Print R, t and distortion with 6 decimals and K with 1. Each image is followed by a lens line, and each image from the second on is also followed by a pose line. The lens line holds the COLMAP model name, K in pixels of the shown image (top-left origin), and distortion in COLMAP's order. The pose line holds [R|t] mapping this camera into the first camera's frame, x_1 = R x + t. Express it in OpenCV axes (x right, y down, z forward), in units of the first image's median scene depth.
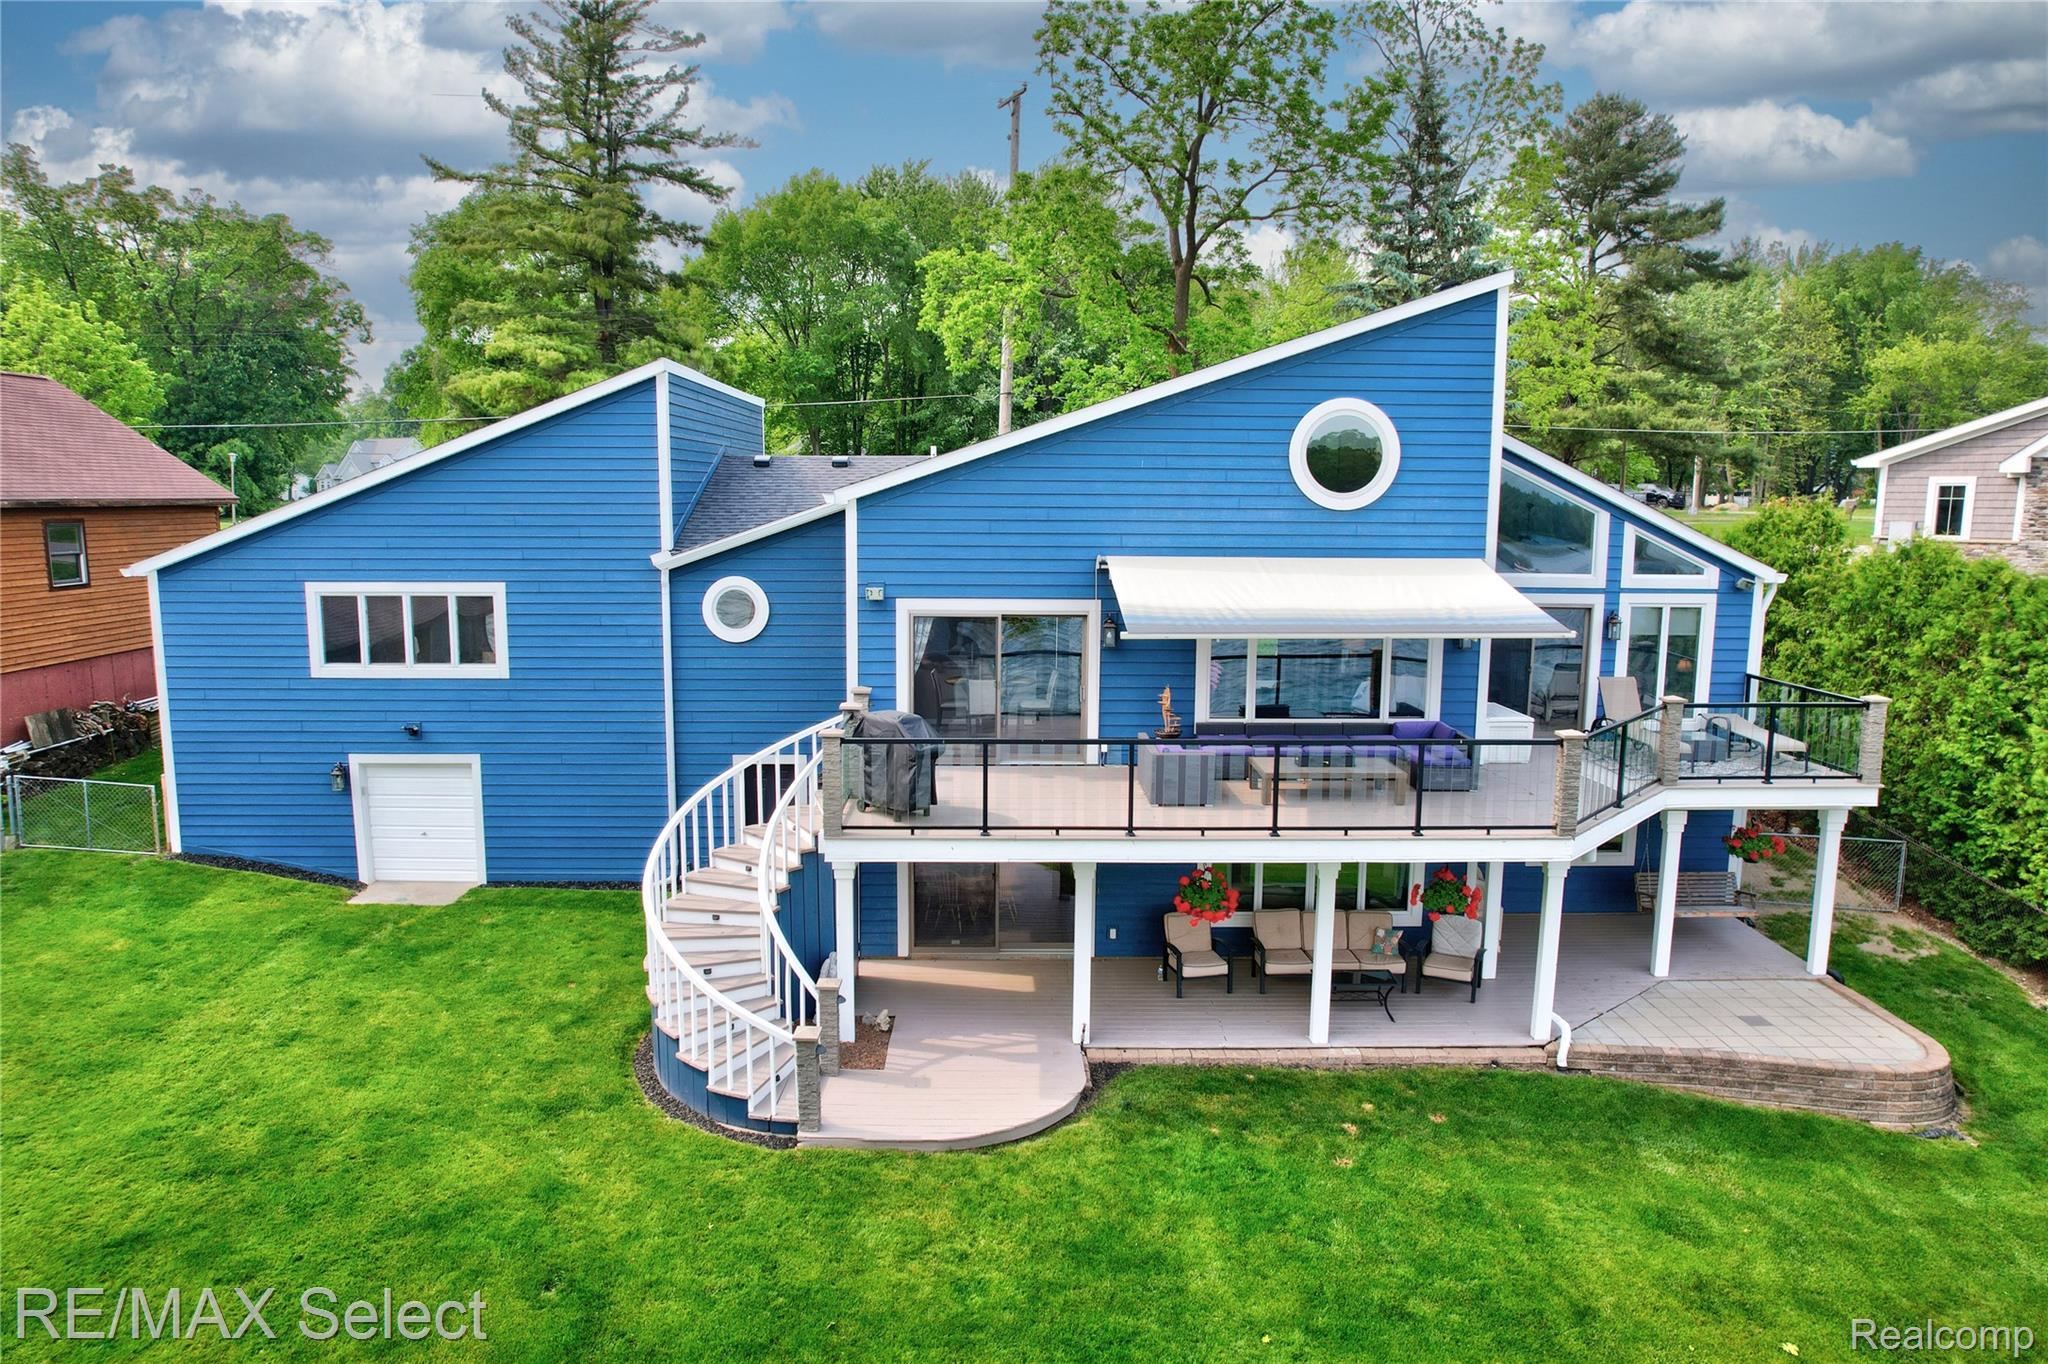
lens RADIAL K [[1313.0, 0, 1024.0], [0, 1313.0, 682.0], [0, 0, 1]] dist [-0.077223, 0.073203]
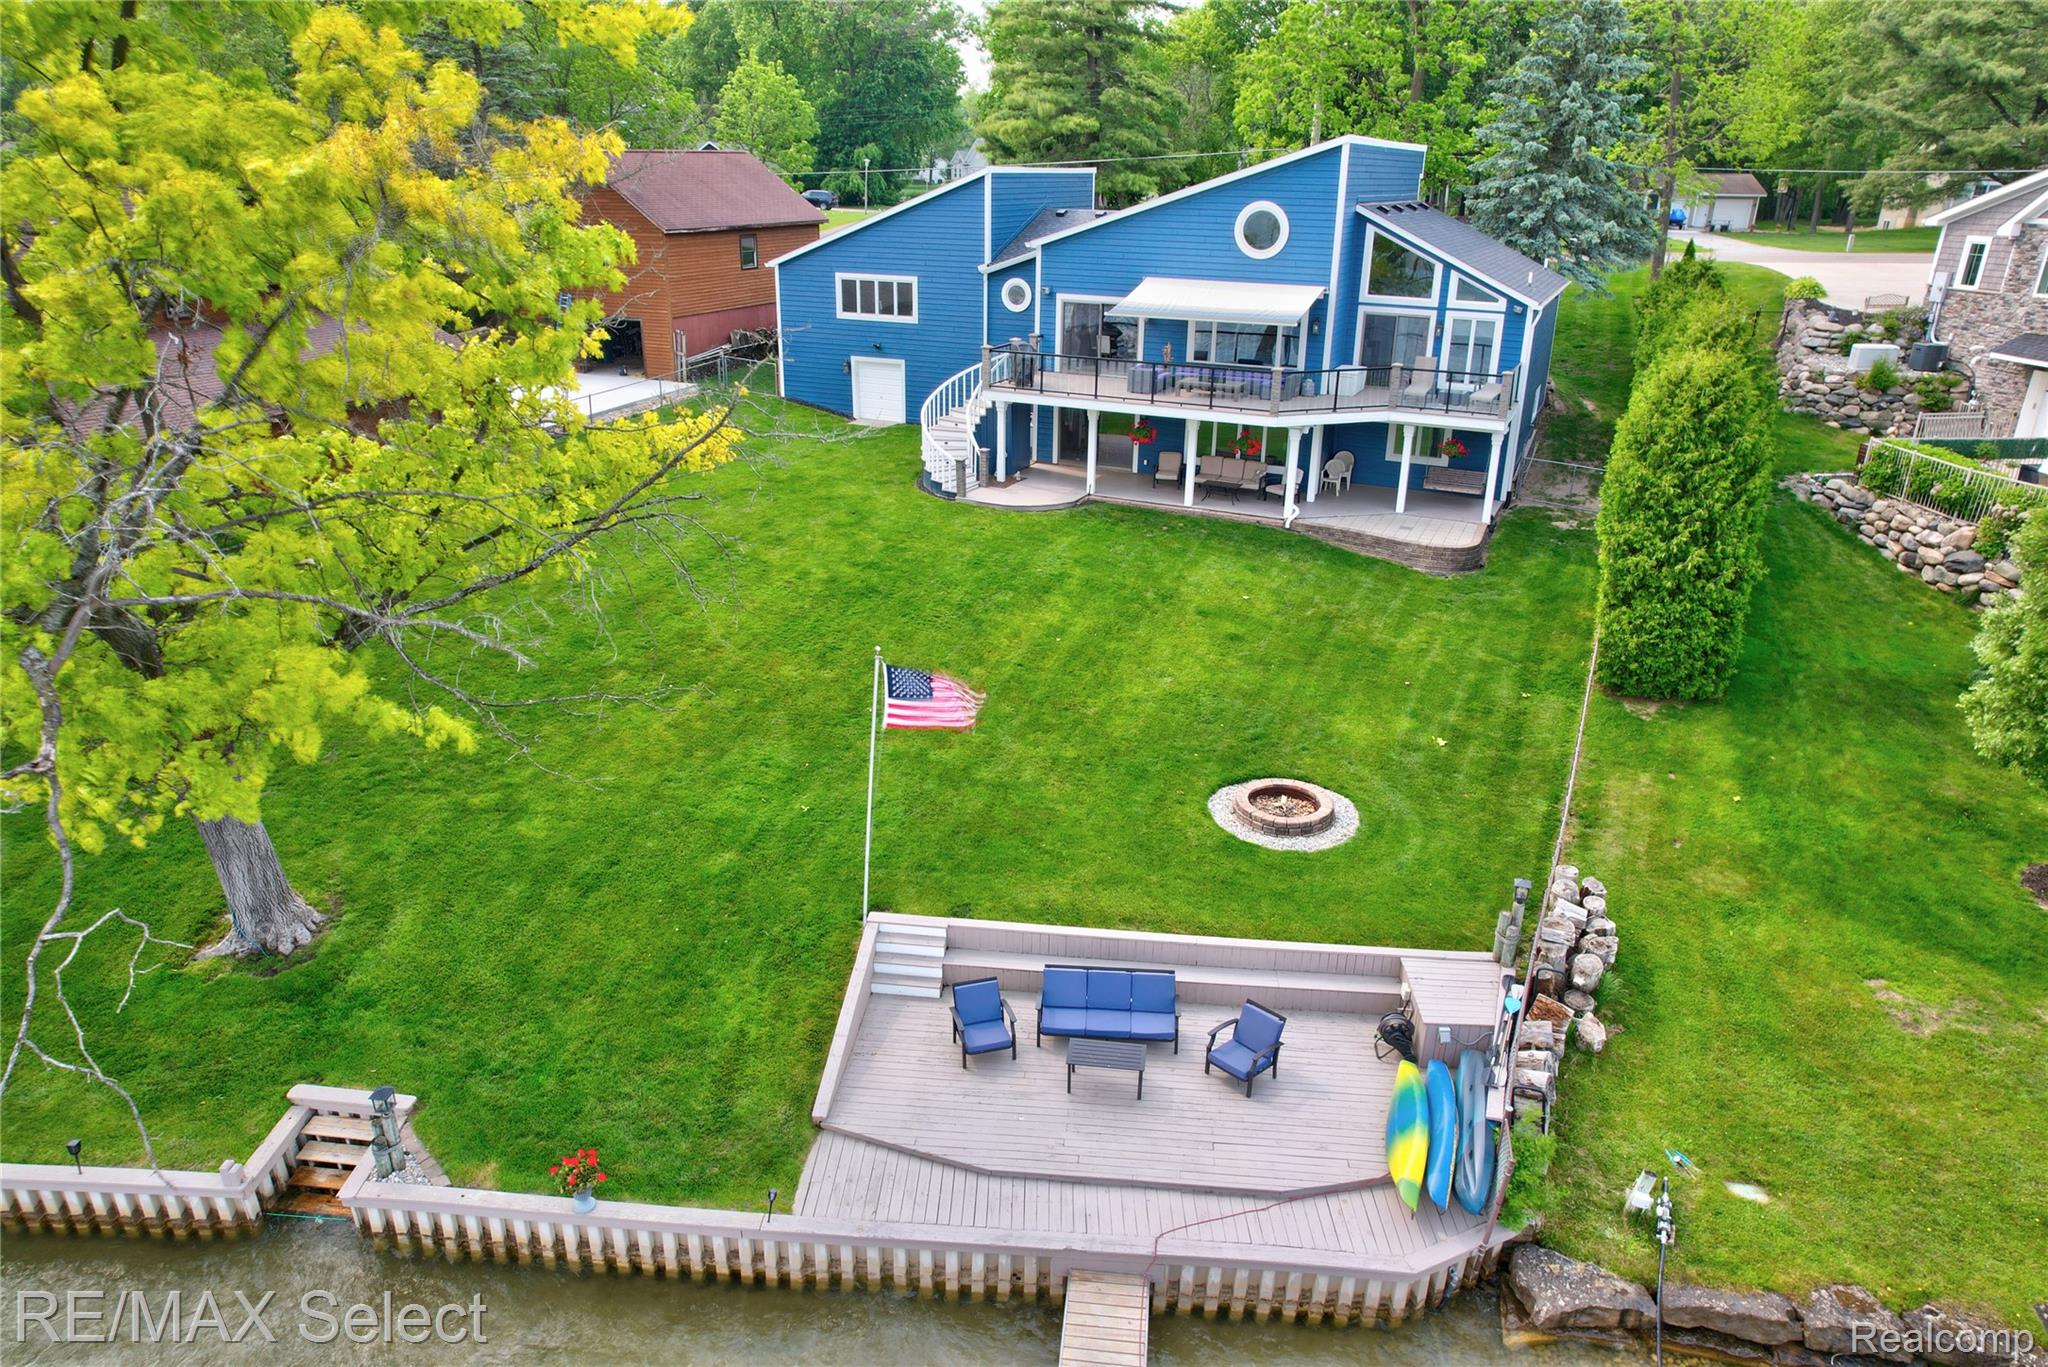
lens RADIAL K [[1321.8, 0, 1011.0], [0, 1321.8, 680.9], [0, 0, 1]] dist [-0.064762, 0.053996]
pose [[0.891606, 0.170619, -0.419438, 0.739438], [-0.071697, 0.967804, 0.241277, 0.032580], [0.447101, -0.185052, 0.875132, -0.913453]]
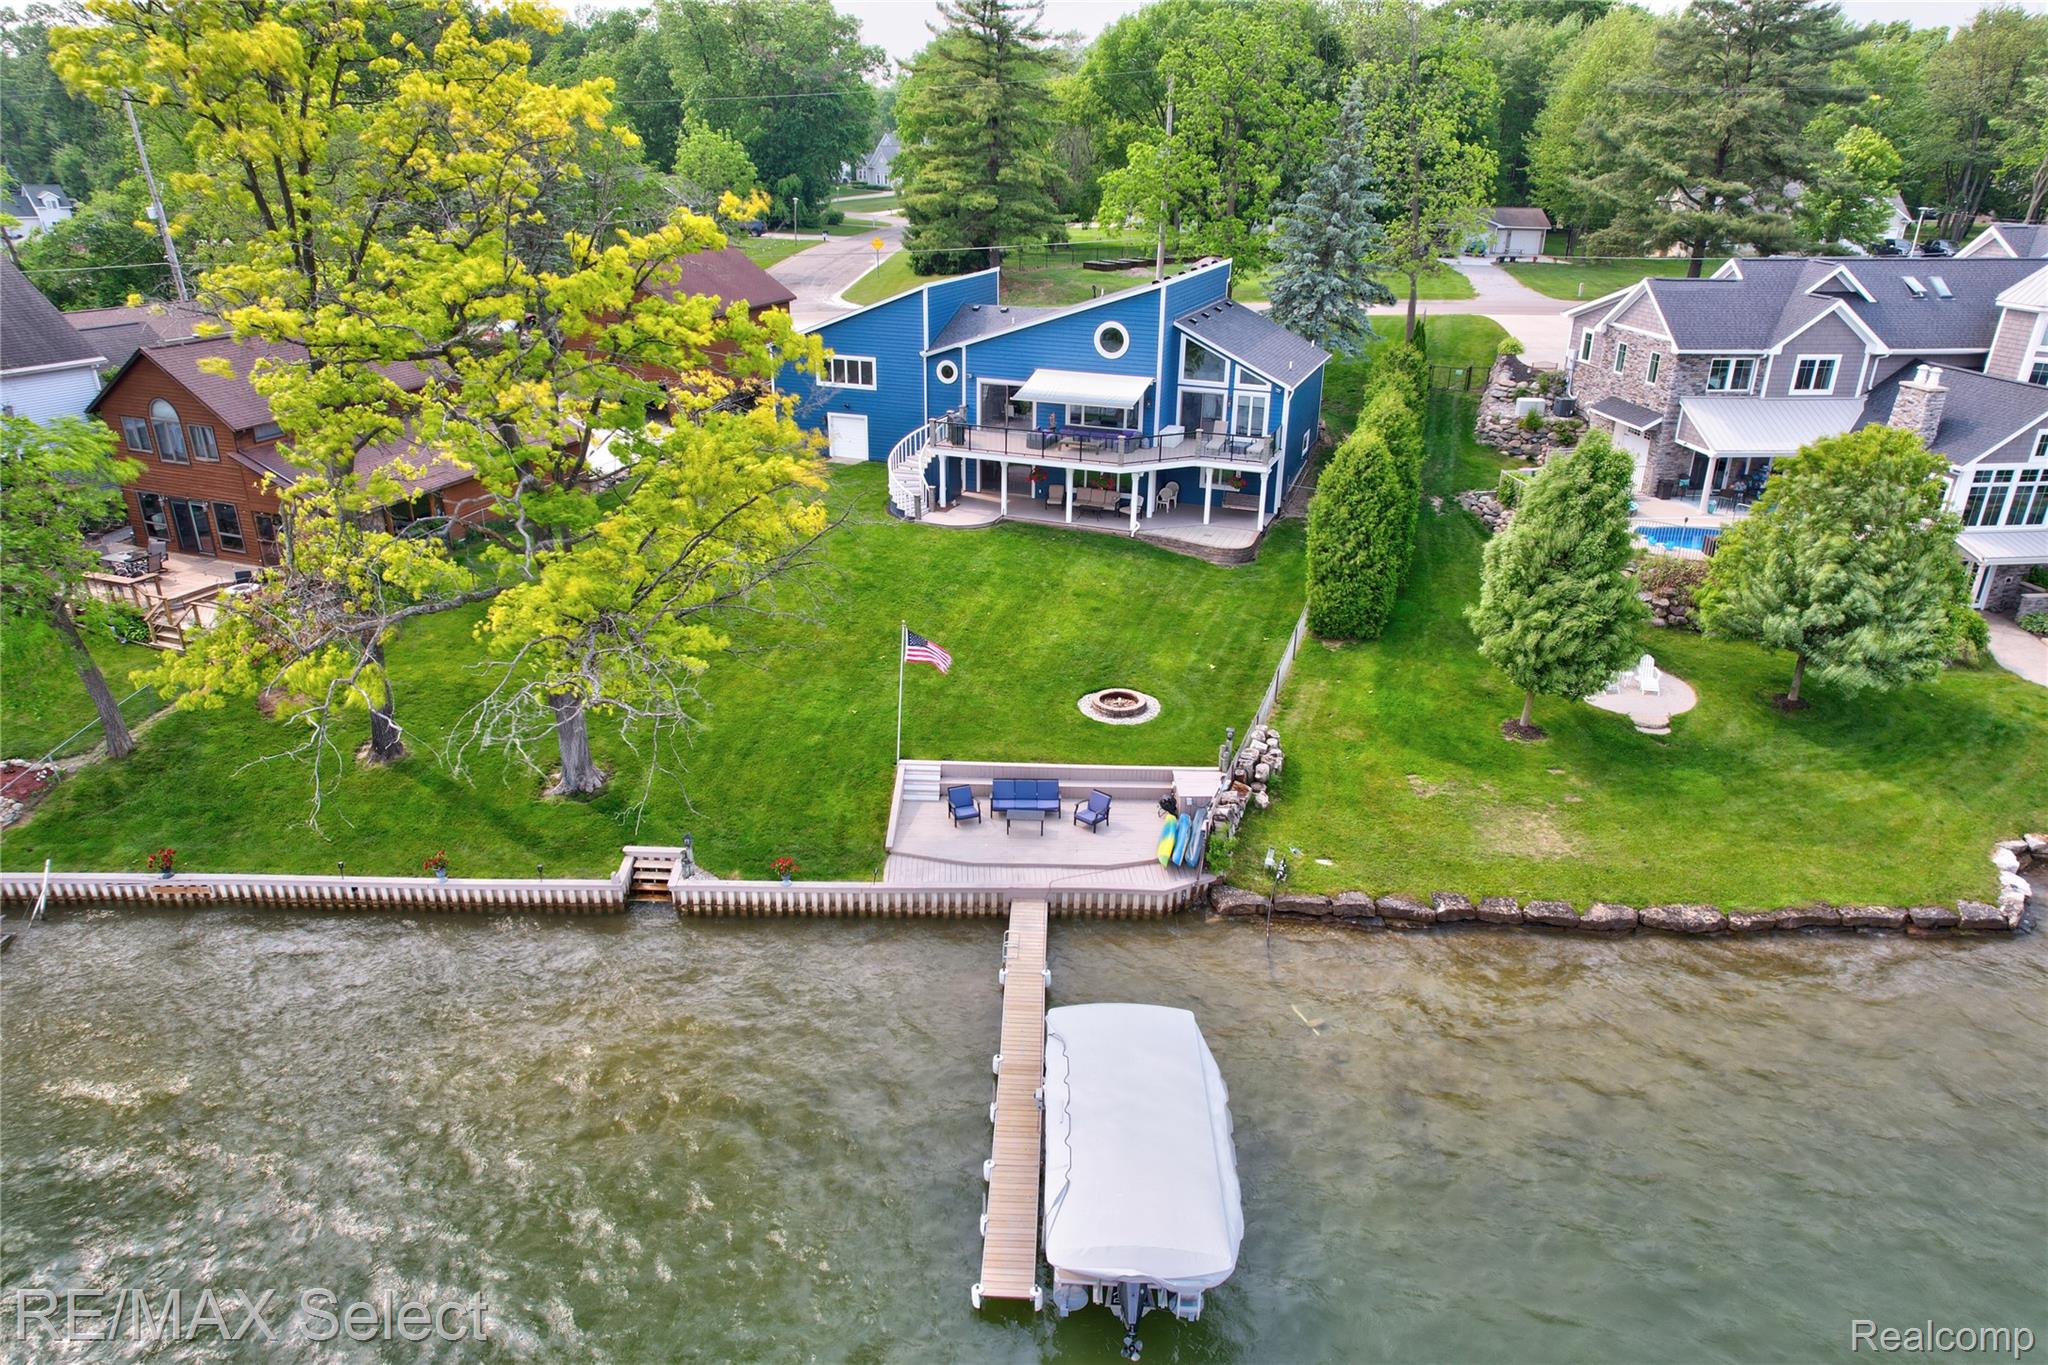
lens RADIAL K [[1321.8, 0, 1011.0], [0, 1321.8, 679.9], [0, 0, 1]] dist [-0.064762, 0.053996]
pose [[0.923162, 0.151836, -0.353154, 1.055955], [-0.060242, 0.964480, 0.257195, -0.158523], [0.379662, -0.216158, 0.899518, -1.739161]]
